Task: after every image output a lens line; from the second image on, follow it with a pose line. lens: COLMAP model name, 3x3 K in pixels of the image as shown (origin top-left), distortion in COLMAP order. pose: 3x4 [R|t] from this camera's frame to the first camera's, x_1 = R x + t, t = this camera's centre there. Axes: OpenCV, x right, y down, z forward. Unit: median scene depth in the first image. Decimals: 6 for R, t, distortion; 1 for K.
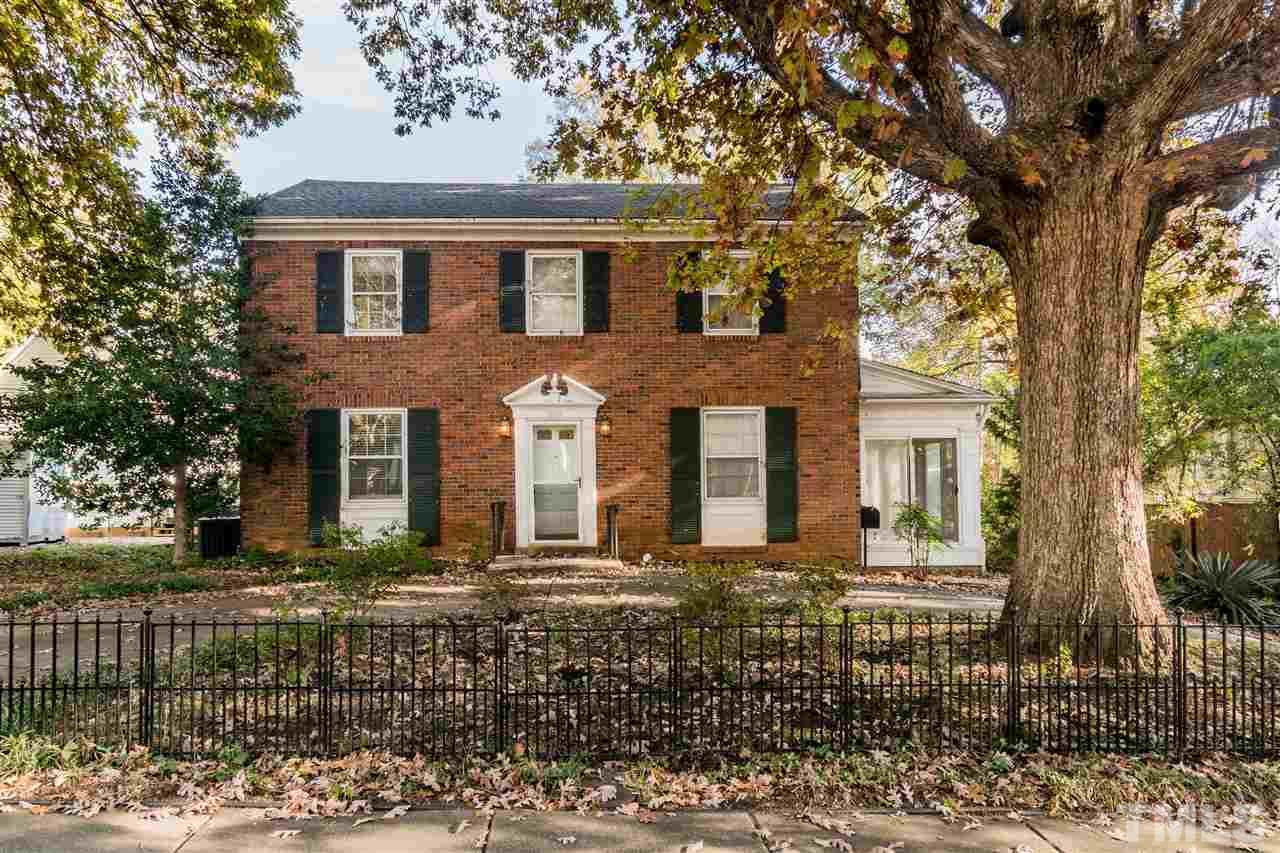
lens RADIAL K [[555.4, 0, 640.0], [0, 555.4, 426.5], [0, 0, 1]] dist [-0.000081, -0.000614]
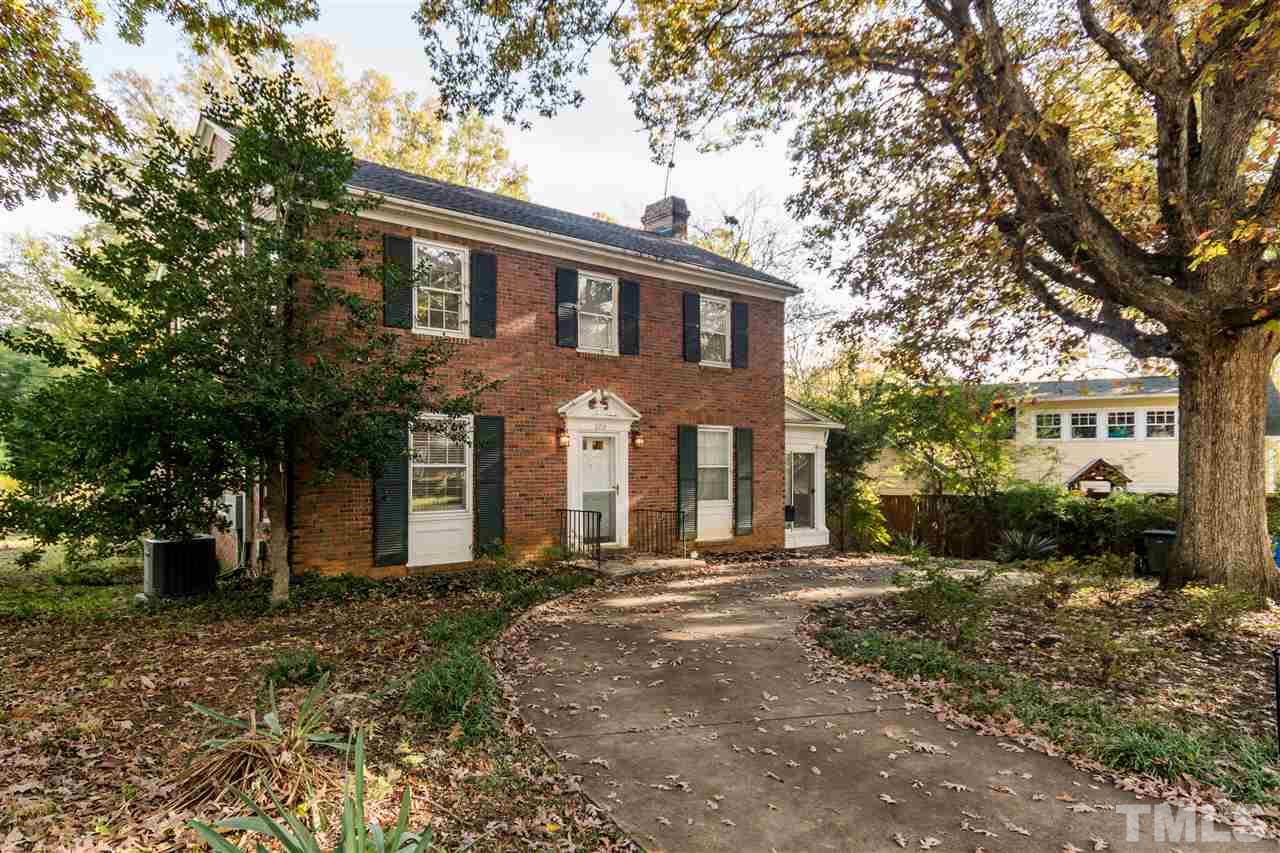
lens RADIAL K [[582.2, 0, 638.6], [0, 582.2, 438.5], [0, 0, 1]] dist [-0.013678, -0.000233]
pose [[0.853598, 0.028453, 0.520155, -0.672827], [-0.030572, 0.999522, -0.004506, 0.003652], [-0.520035, -0.012056, 0.854060, -0.007960]]
